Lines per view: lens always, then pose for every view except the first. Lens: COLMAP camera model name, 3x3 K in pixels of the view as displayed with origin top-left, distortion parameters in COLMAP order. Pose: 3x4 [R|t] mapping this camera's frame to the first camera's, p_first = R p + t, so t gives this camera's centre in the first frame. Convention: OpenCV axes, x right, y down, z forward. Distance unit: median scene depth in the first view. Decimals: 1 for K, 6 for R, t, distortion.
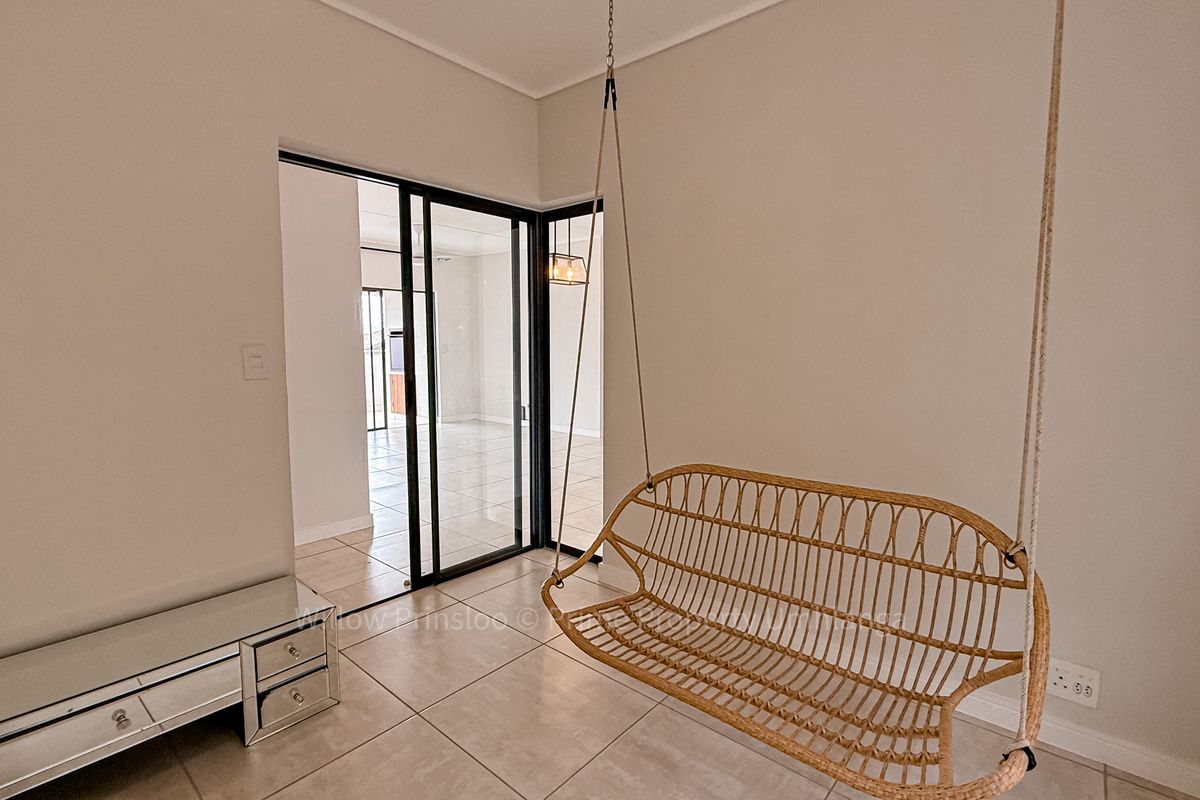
lens RADIAL K [[546.8, 0, 599.6], [0, 546.8, 389.3], [0, 0, 1]] dist [-0.000597, -0.000135]
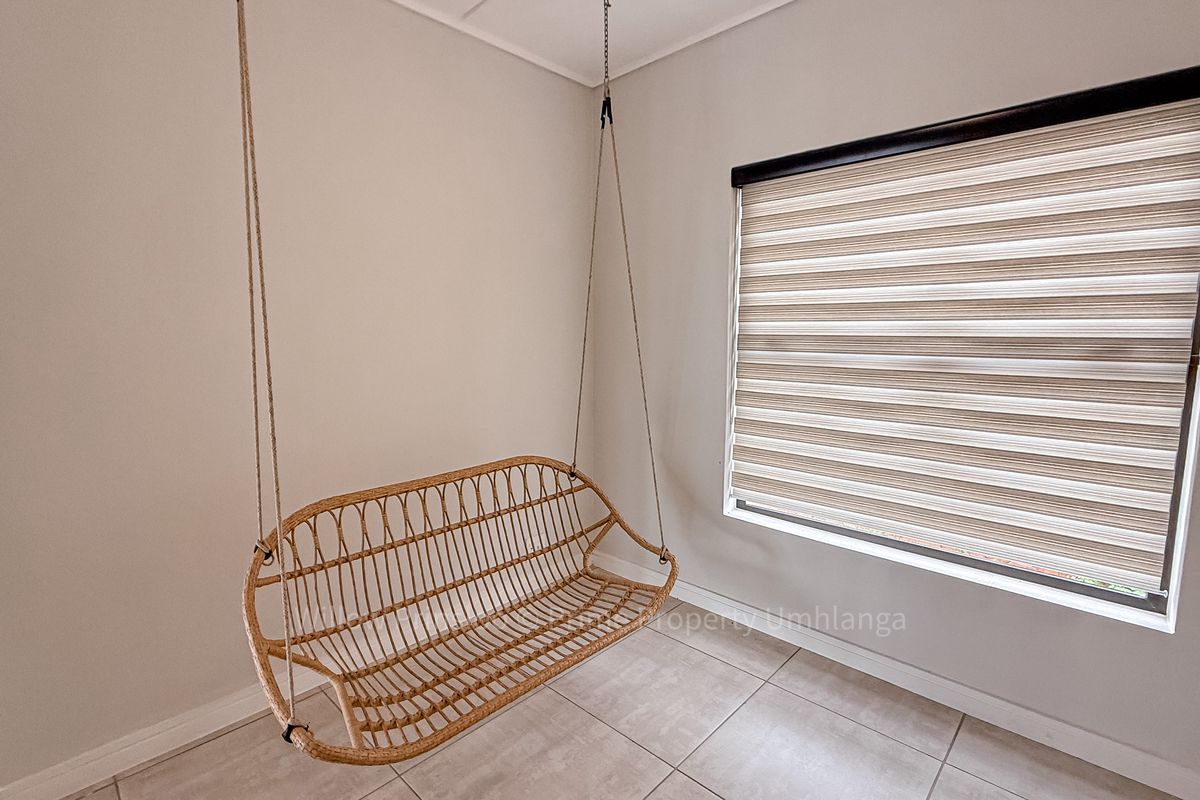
lens RADIAL K [[568.3, 0, 600.0], [0, 568.3, 400.0], [0, 0, 1]] dist [0.000819, 0.000003]
pose [[0.033076, -0.087945, 0.995576, -0.730624], [0.110522, 0.990334, 0.083810, -0.040985], [-0.993323, 0.107261, 0.042476, 0.626144]]
